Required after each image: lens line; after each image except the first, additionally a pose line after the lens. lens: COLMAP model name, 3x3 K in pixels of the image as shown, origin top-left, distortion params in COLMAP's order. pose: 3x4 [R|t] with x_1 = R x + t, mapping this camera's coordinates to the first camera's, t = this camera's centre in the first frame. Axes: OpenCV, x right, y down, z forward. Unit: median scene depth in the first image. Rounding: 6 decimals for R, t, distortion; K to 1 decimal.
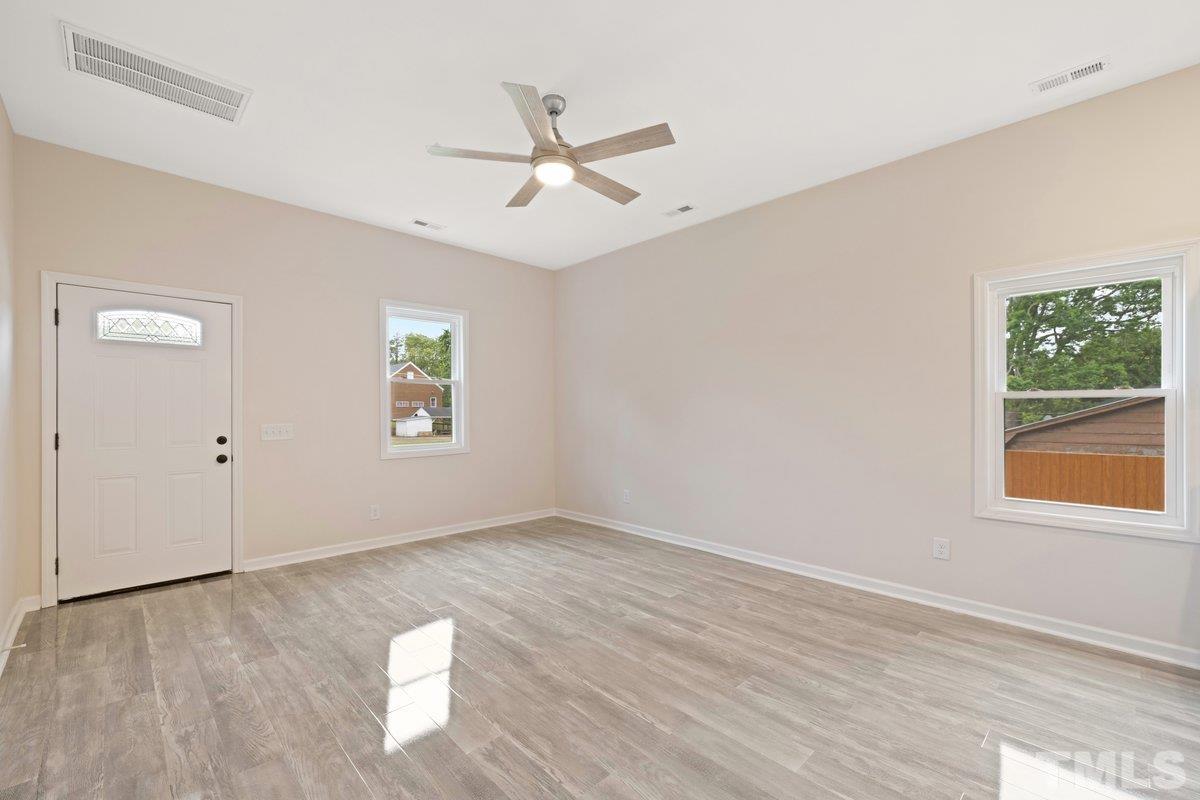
lens RADIAL K [[499.6, 0, 594.4], [0, 499.6, 412.8], [0, 0, 1]] dist [-0.000712, -0.000100]
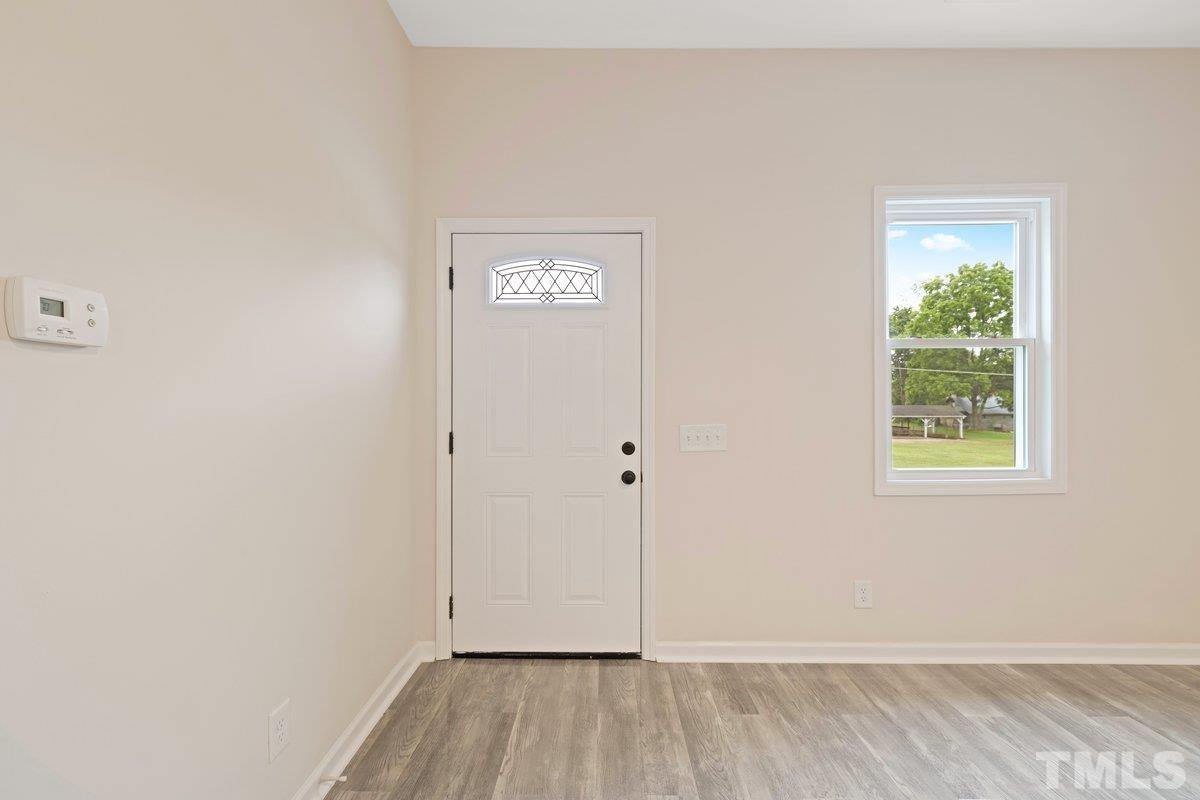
lens RADIAL K [[499.6, 0, 594.4], [0, 499.6, 412.8], [0, 0, 1]] dist [-0.000712, -0.000100]
pose [[0.704867, 0.003492, -0.709330, -0.328427], [-0.002712, 0.999994, 0.002227, 0.008372], [0.709334, 0.000354, 0.704873, 0.526946]]
